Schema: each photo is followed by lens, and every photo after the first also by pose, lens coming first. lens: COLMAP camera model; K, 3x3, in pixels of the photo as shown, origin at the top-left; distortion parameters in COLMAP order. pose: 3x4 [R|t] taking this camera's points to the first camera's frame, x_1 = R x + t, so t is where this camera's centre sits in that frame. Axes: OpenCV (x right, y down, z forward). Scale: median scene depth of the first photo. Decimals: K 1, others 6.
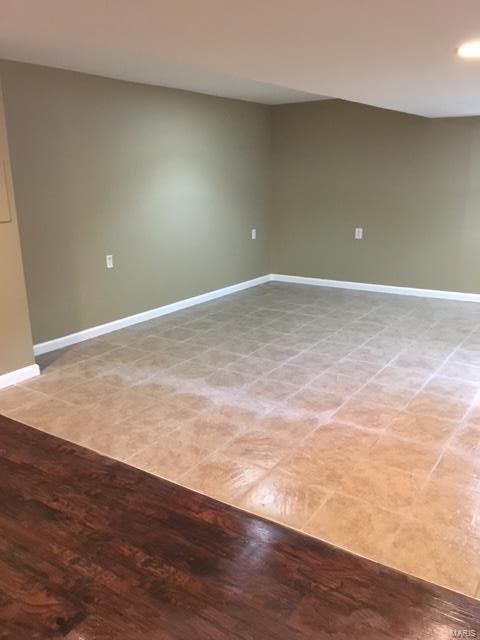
lens RADIAL K [[541.9, 0, 243.7], [0, 541.9, 320.5], [0, 0, 1]] dist [0.014688, 0.005002]
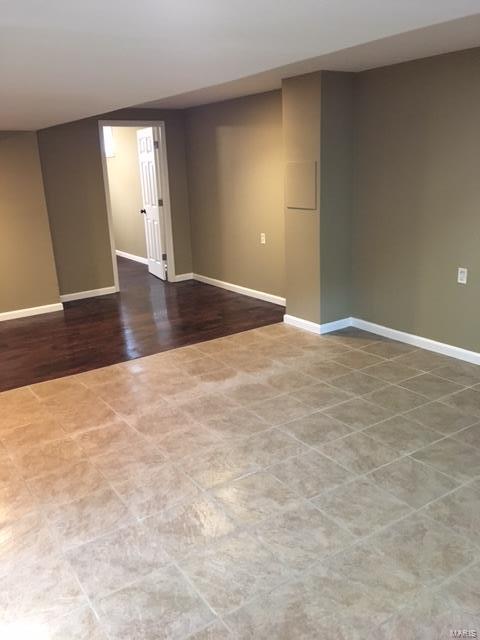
lens RADIAL K [[541.9, 0, 243.7], [0, 541.9, 320.5], [0, 0, 1]] dist [0.014688, 0.005002]
pose [[-0.371455, 0.285488, -0.883469, 0.786428], [-0.206995, 0.902137, 0.378552, -0.367289], [0.905082, 0.323489, -0.276009, 1.194773]]
